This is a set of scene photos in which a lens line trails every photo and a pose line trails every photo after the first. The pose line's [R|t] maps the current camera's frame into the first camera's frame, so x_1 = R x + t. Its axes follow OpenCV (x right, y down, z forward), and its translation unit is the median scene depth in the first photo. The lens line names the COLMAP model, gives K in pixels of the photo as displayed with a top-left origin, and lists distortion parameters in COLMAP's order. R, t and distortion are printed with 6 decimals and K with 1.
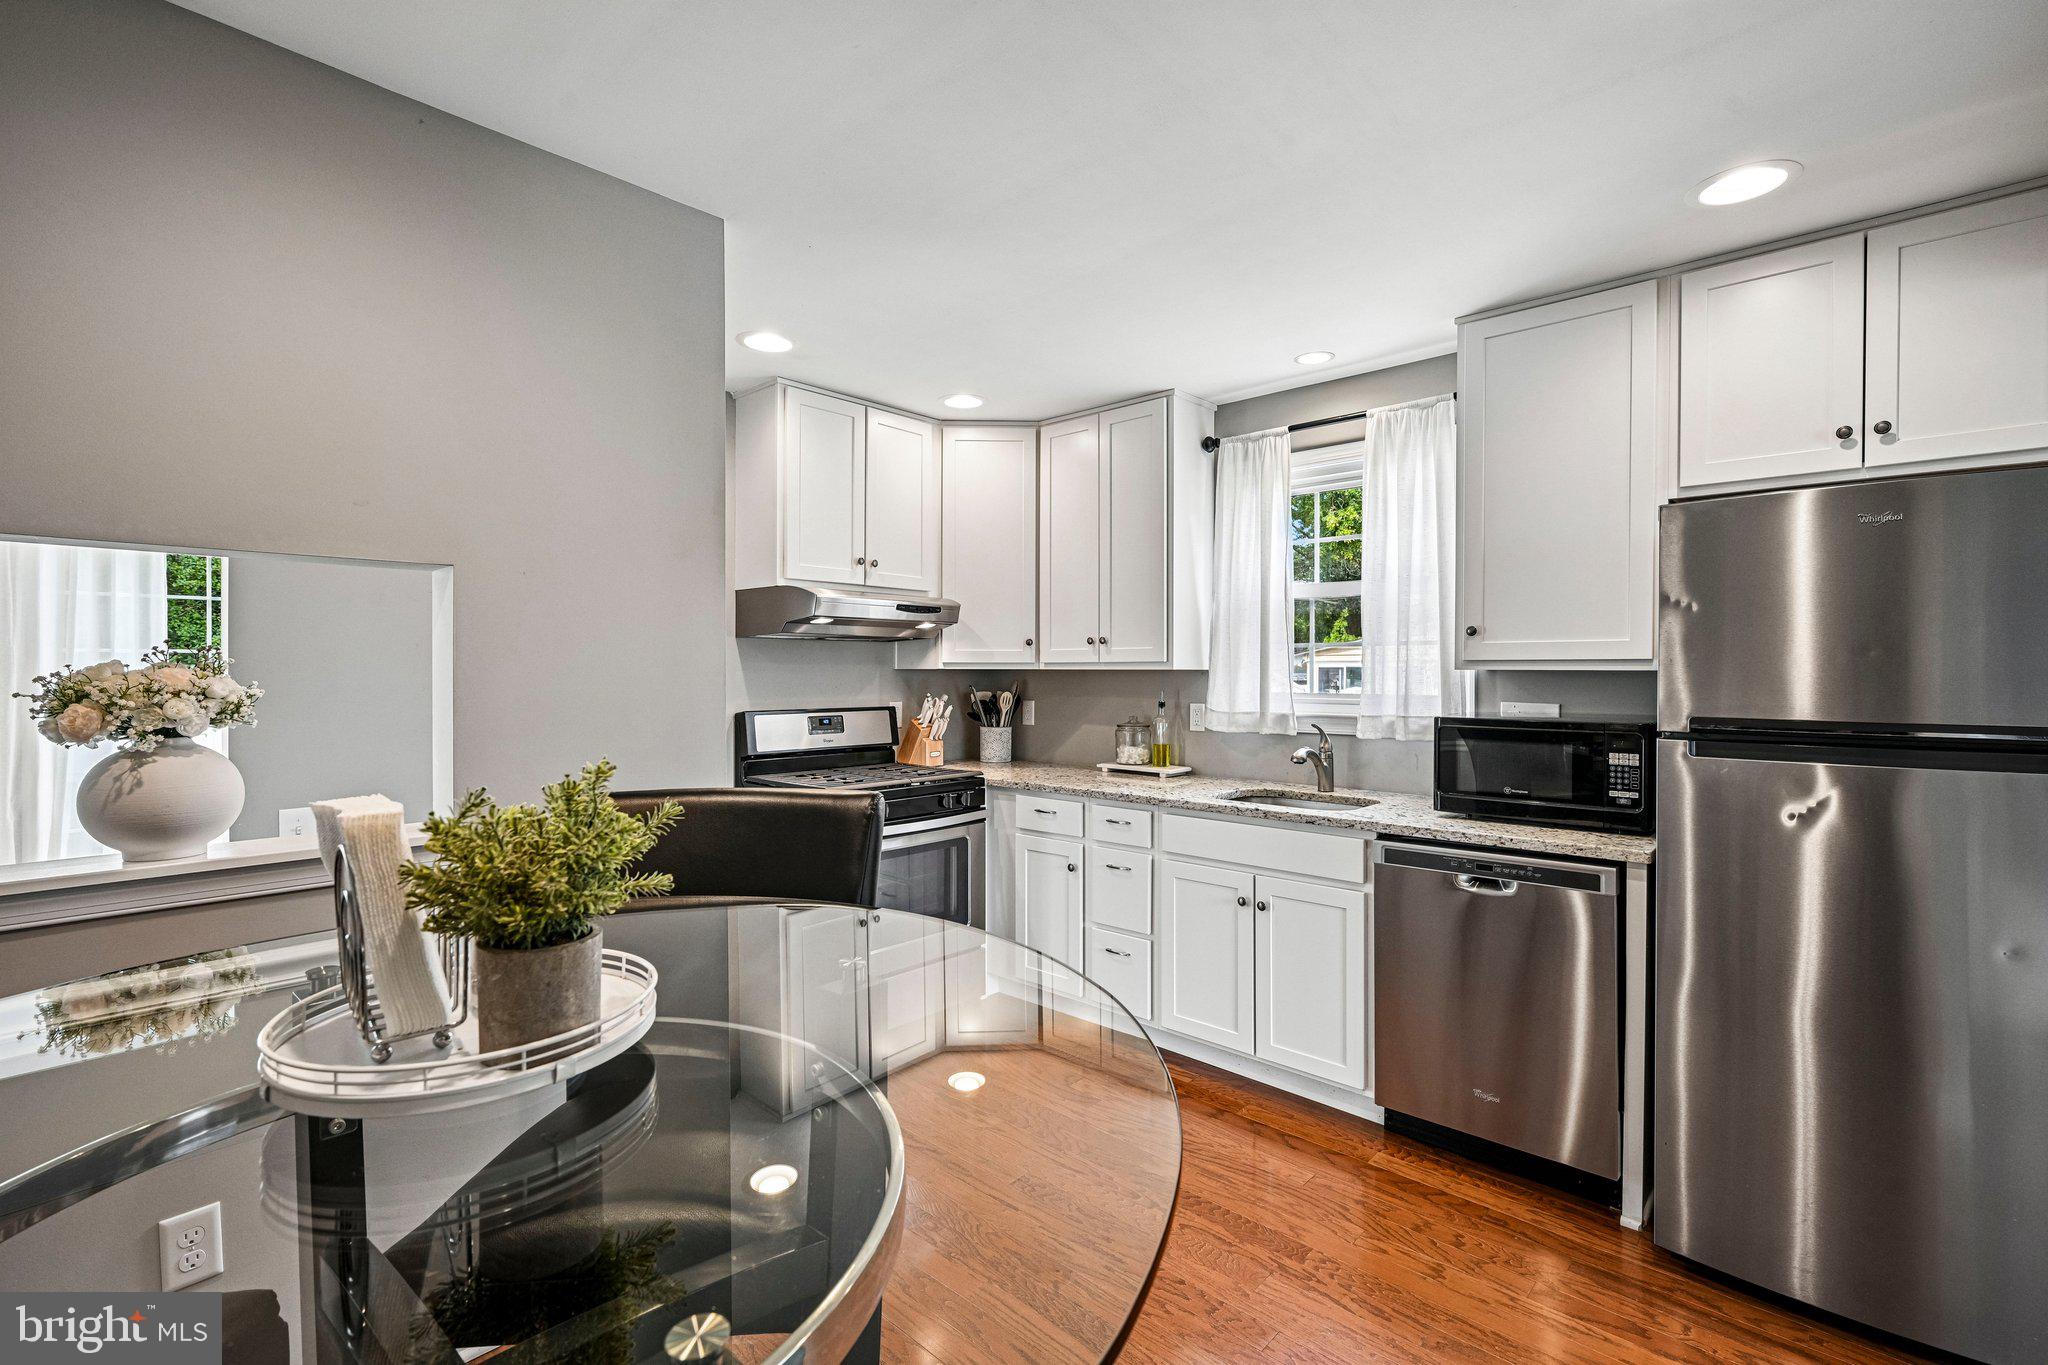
lens RADIAL K [[922.9, 0, 1020.3], [0, 922.9, 678.4], [0, 0, 1]] dist [-0.001720, -0.000232]
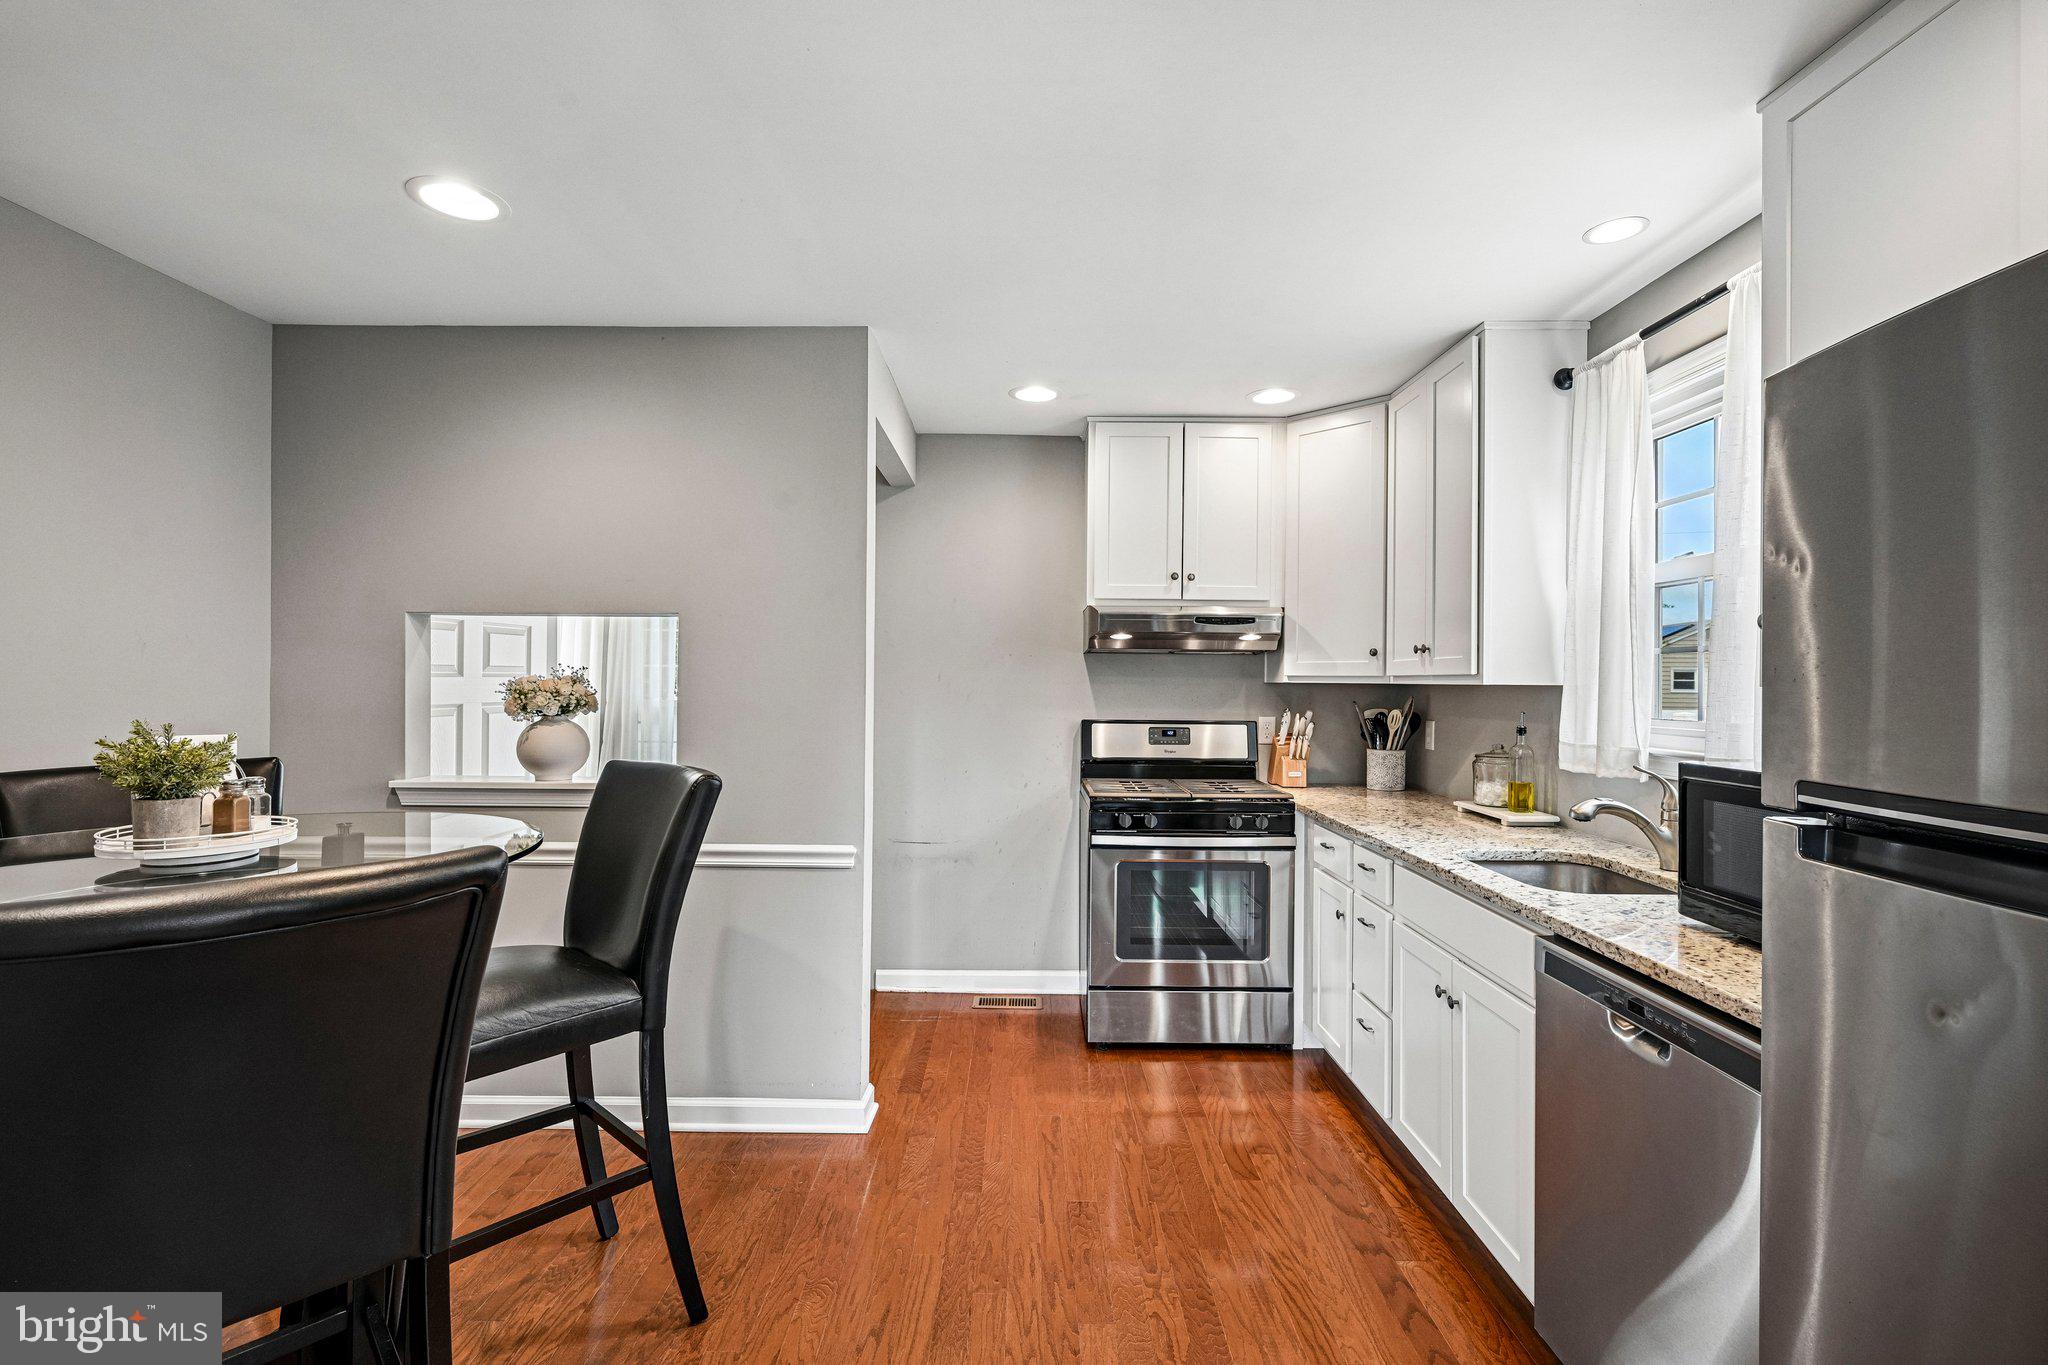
lens RADIAL K [[922.9, 0, 1020.3], [0, 922.9, 678.4], [0, 0, 1]] dist [-0.001720, -0.000232]
pose [[0.670569, 0.001380, -0.741846, 0.450256], [-0.012320, 0.999881, -0.009275, -0.002705], [0.741745, 0.015359, 0.670506, 0.184290]]
